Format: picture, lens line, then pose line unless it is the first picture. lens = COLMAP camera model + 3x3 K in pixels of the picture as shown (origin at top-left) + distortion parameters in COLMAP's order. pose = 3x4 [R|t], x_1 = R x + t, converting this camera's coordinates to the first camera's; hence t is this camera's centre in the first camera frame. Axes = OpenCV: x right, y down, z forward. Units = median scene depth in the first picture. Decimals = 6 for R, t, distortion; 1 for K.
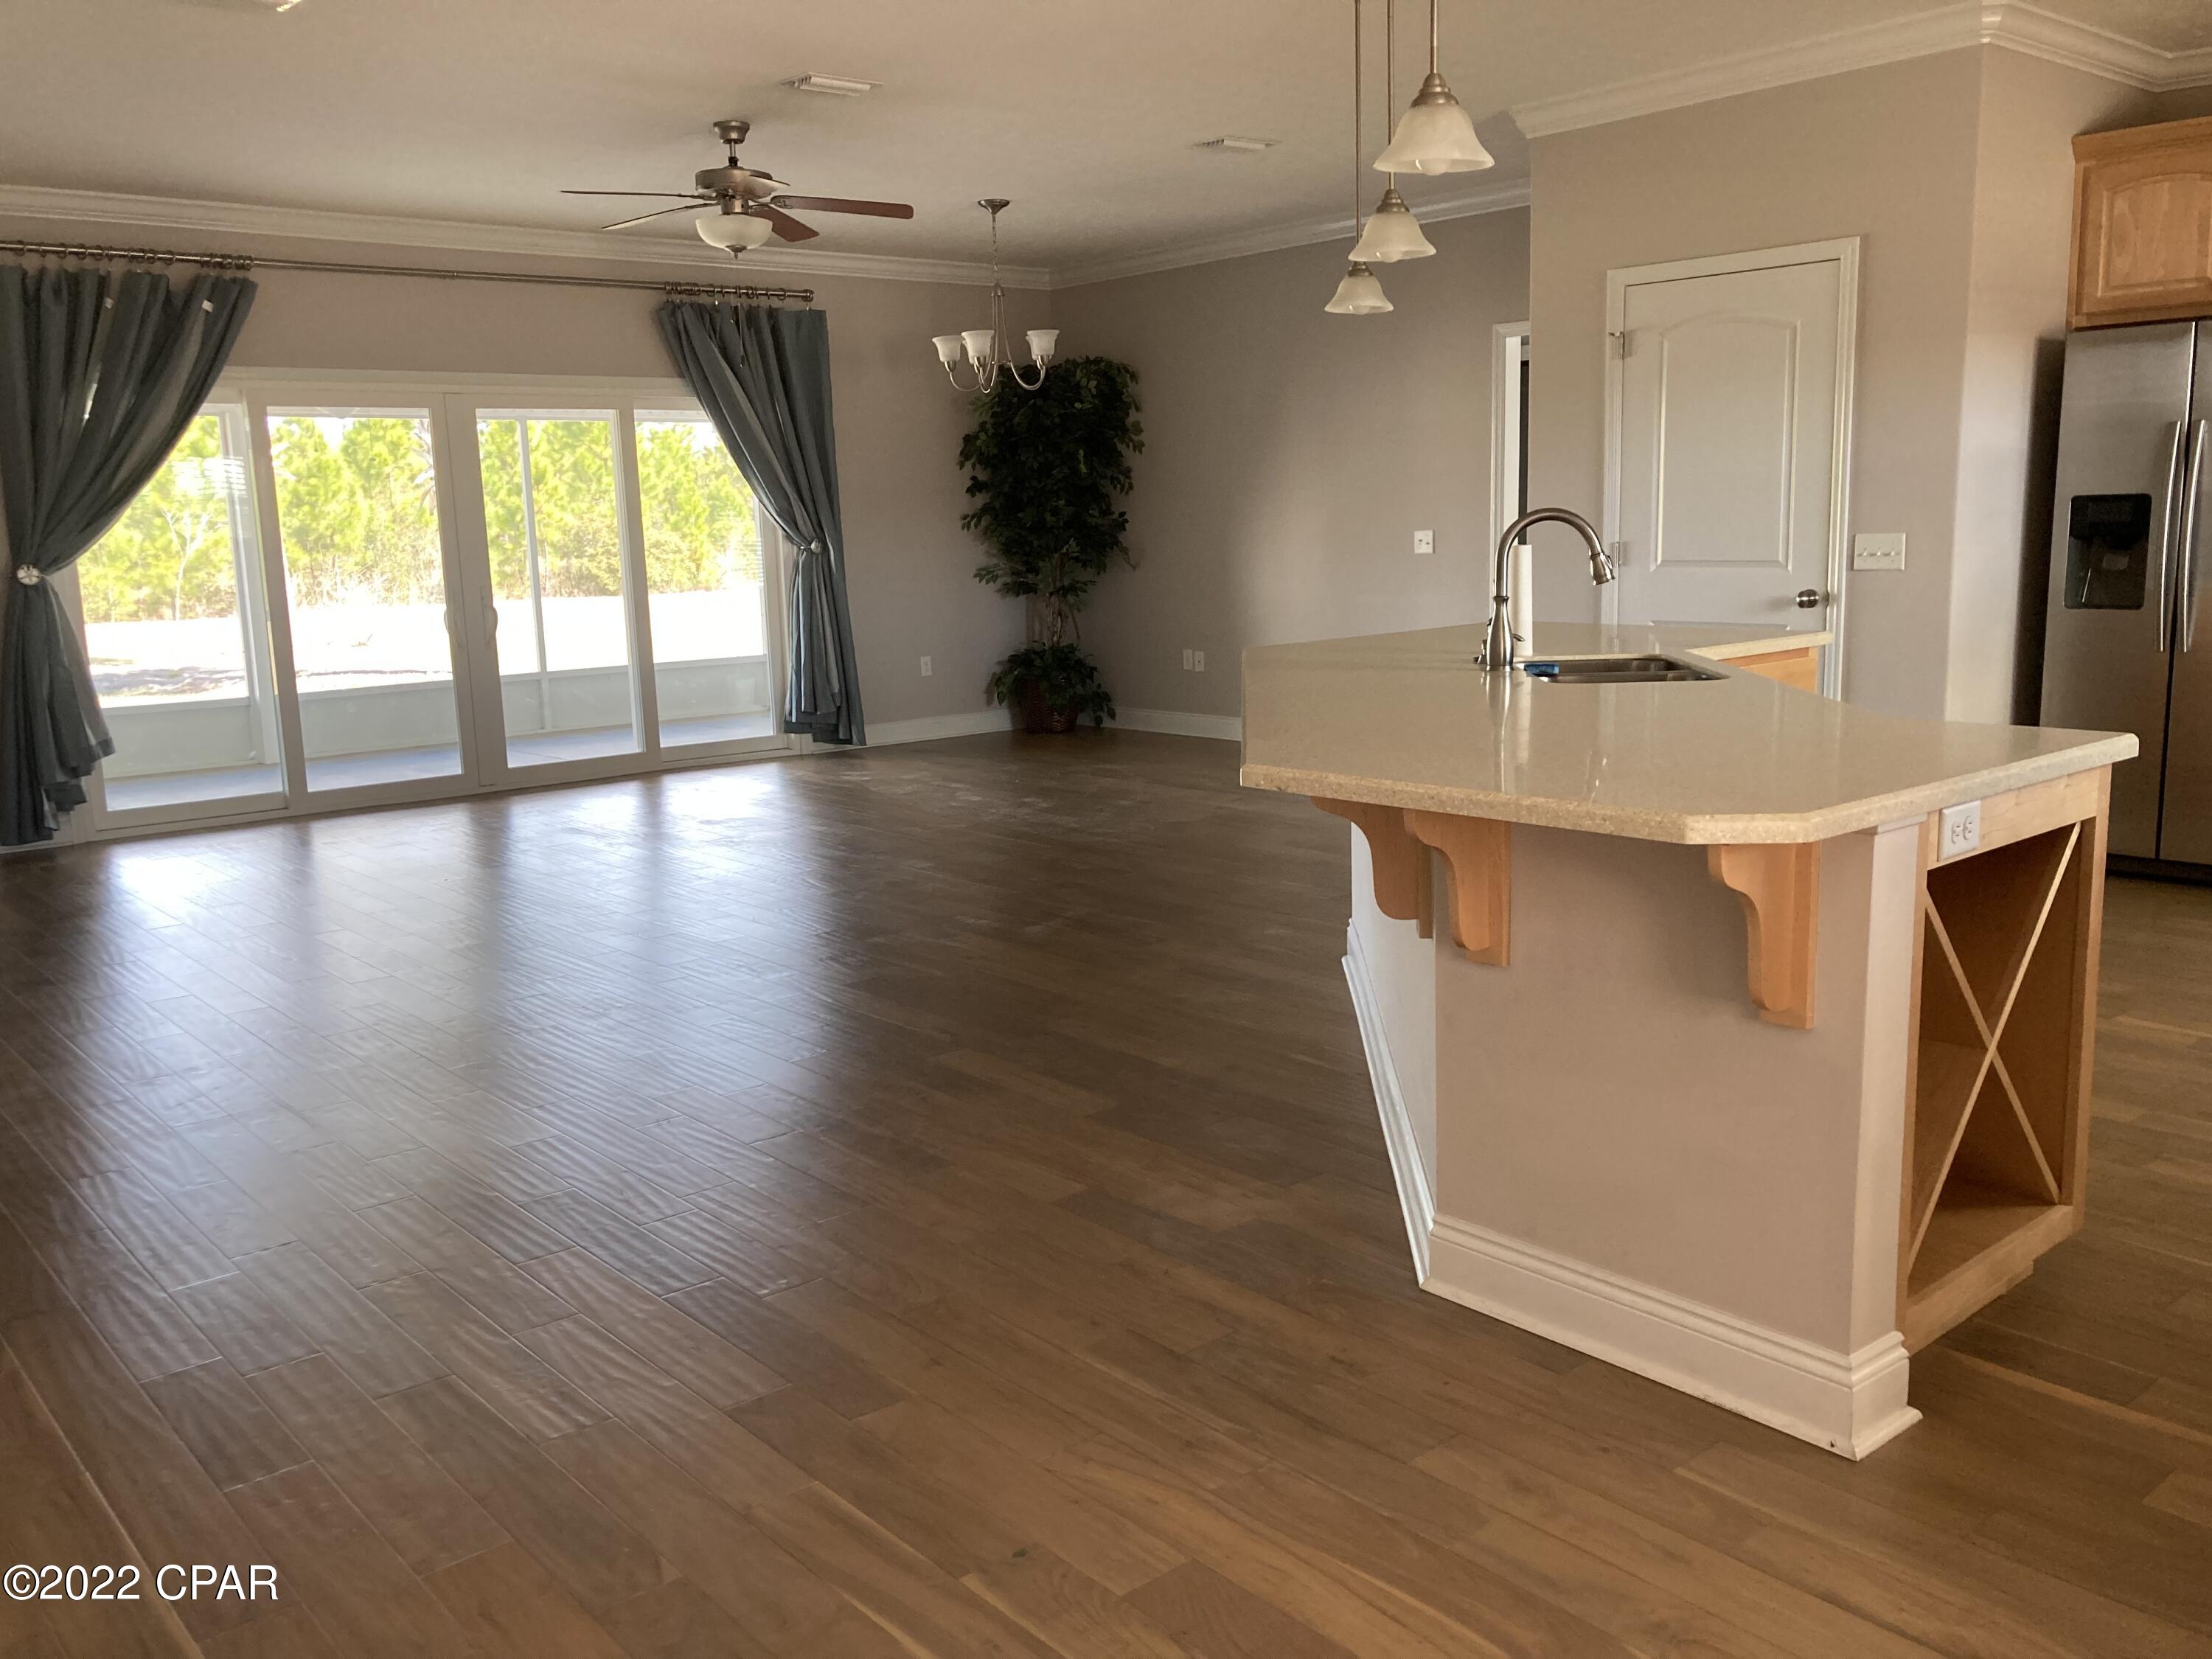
lens RADIAL K [[1849.2, 0, 1108.8], [0, 1849.2, 825.9], [0, 0, 1]] dist [0.027250, -0.011522]
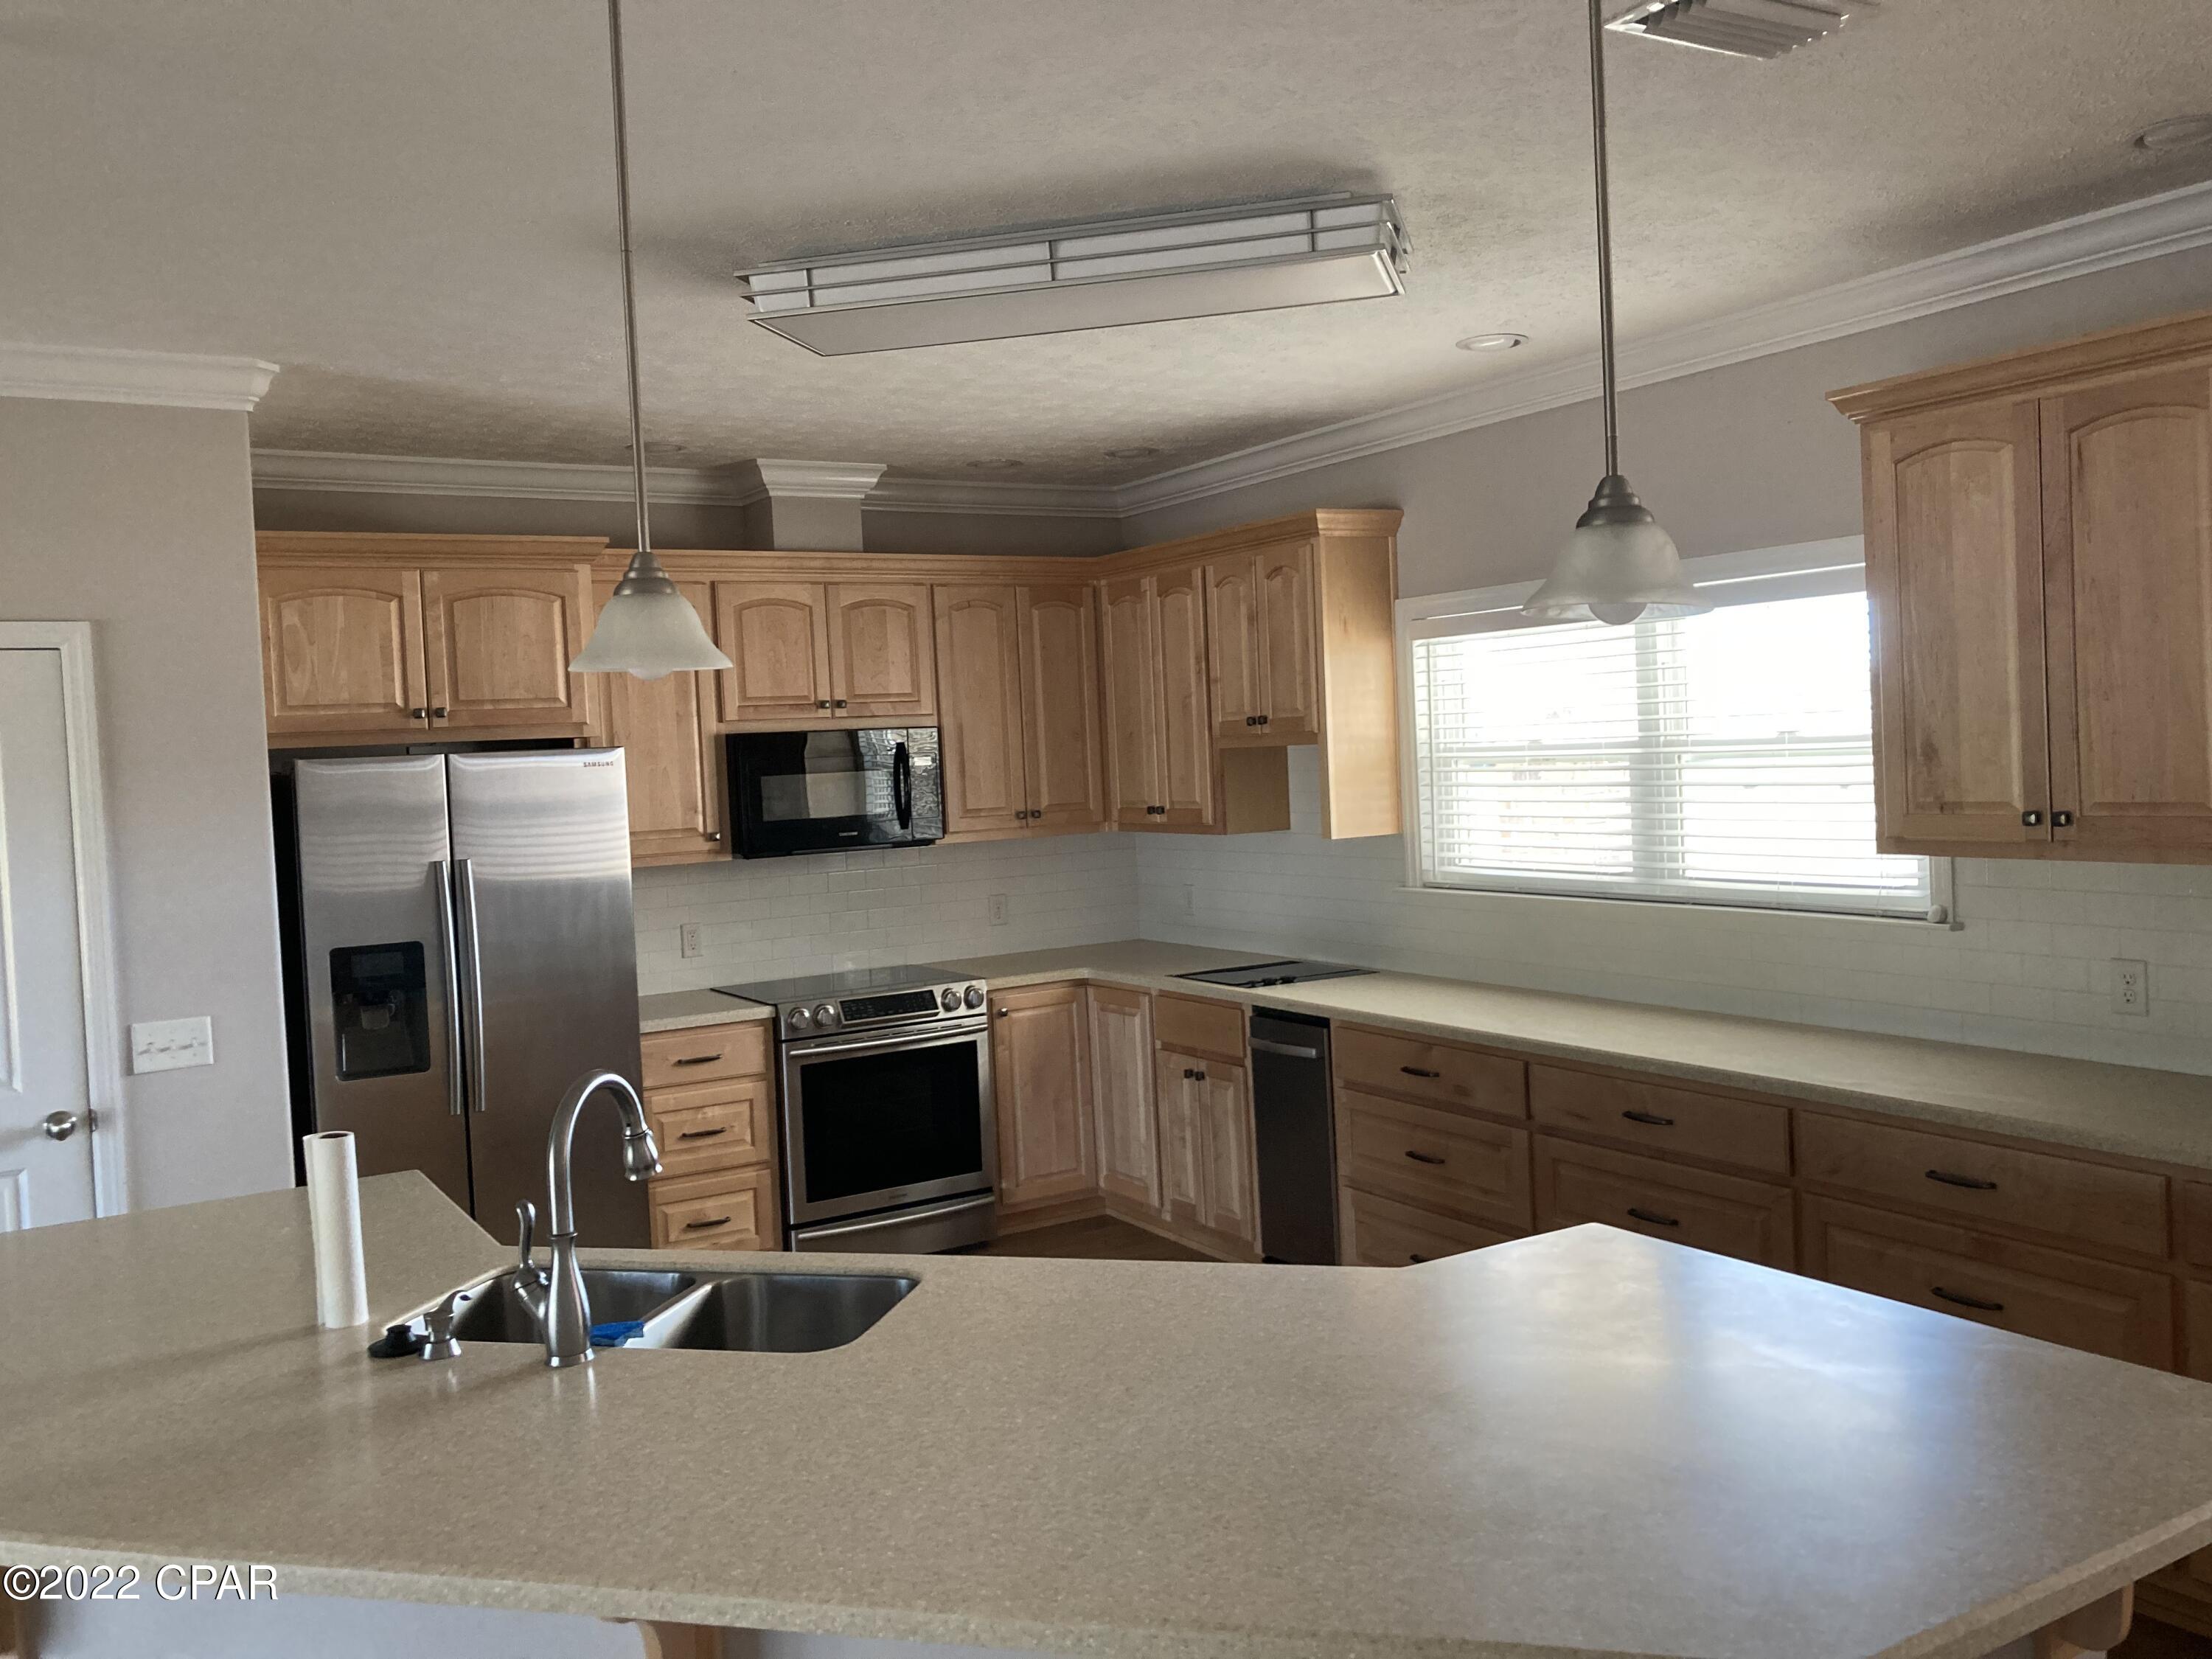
lens RADIAL K [[1849.2, 0, 1066.6], [0, 1849.2, 781.9], [0, 0, 1]] dist [0.027250, -0.011522]
pose [[0.179563, 0.001753, 0.983745, -0.242610], [0.205196, 0.977936, -0.039197, -0.149249], [-0.962108, 0.208899, 0.175241, 0.517377]]
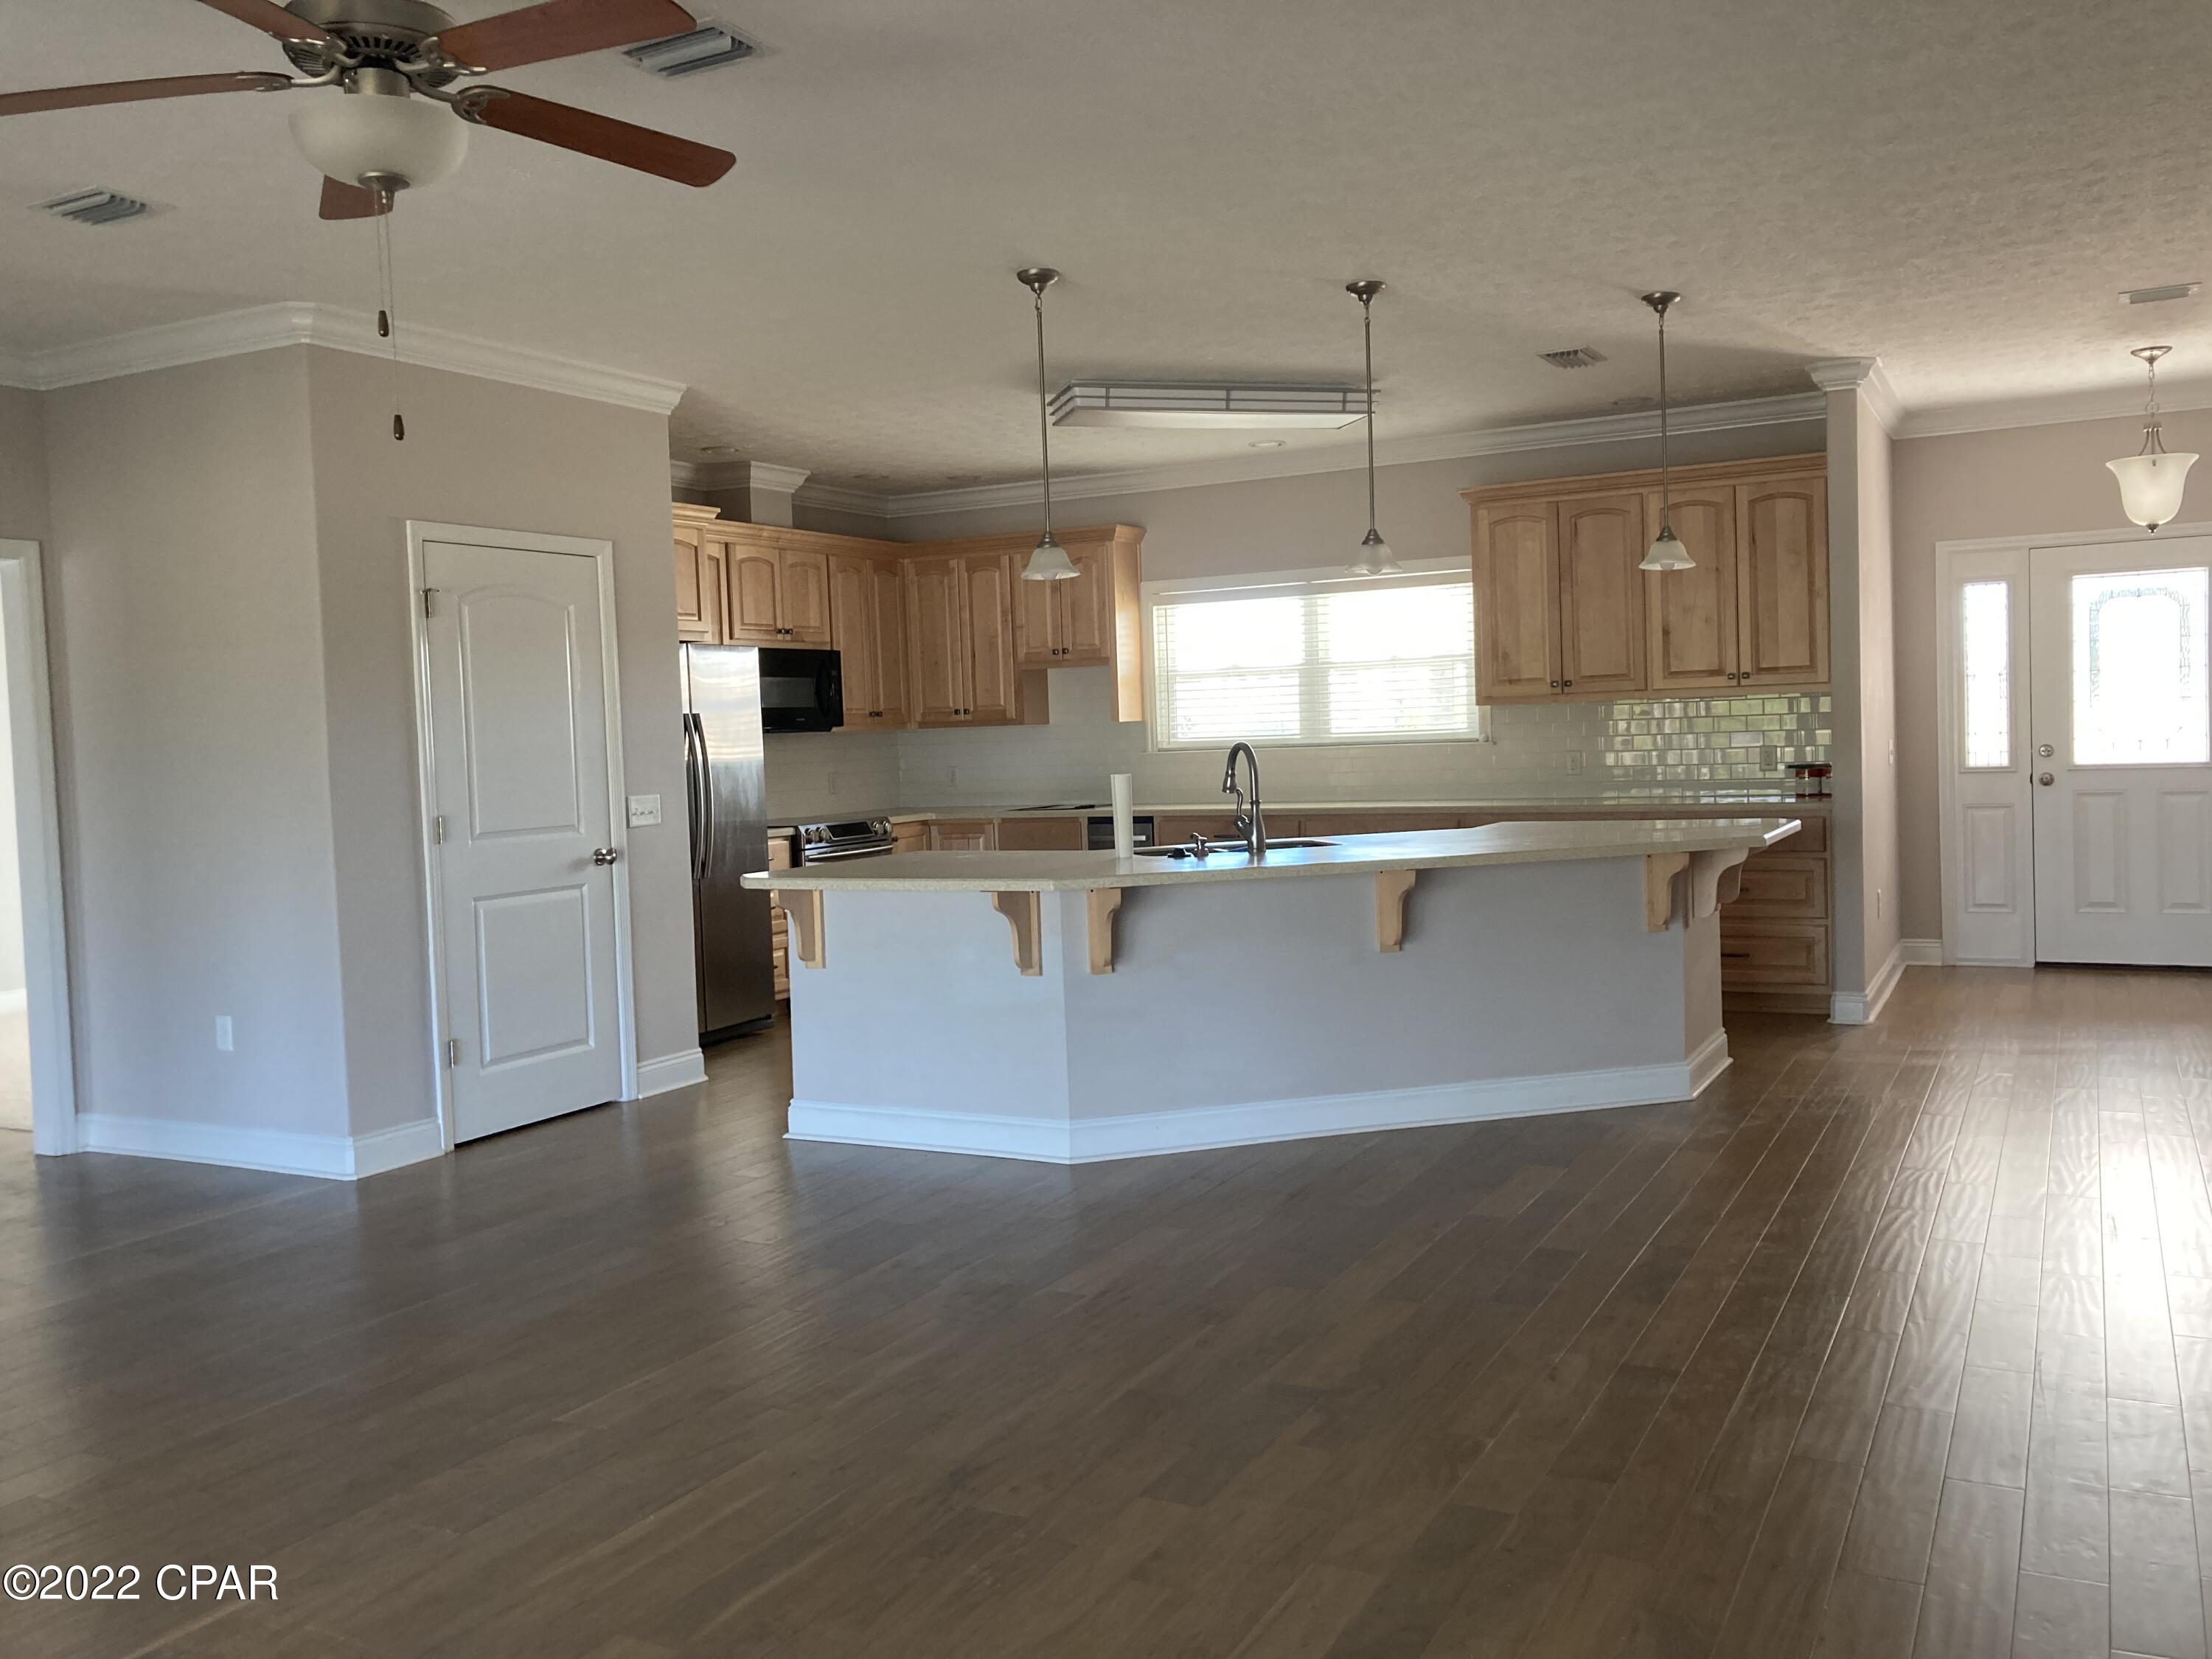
lens RADIAL K [[1849.2, 0, 1110.8], [0, 1849.2, 829.1], [0, 0, 1]] dist [0.027250, -0.011522]
pose [[-0.367805, -0.007424, 0.929873, -0.769818], [0.201998, 0.975453, 0.087687, -0.180552], [-0.907698, 0.220085, -0.357277, 1.159753]]
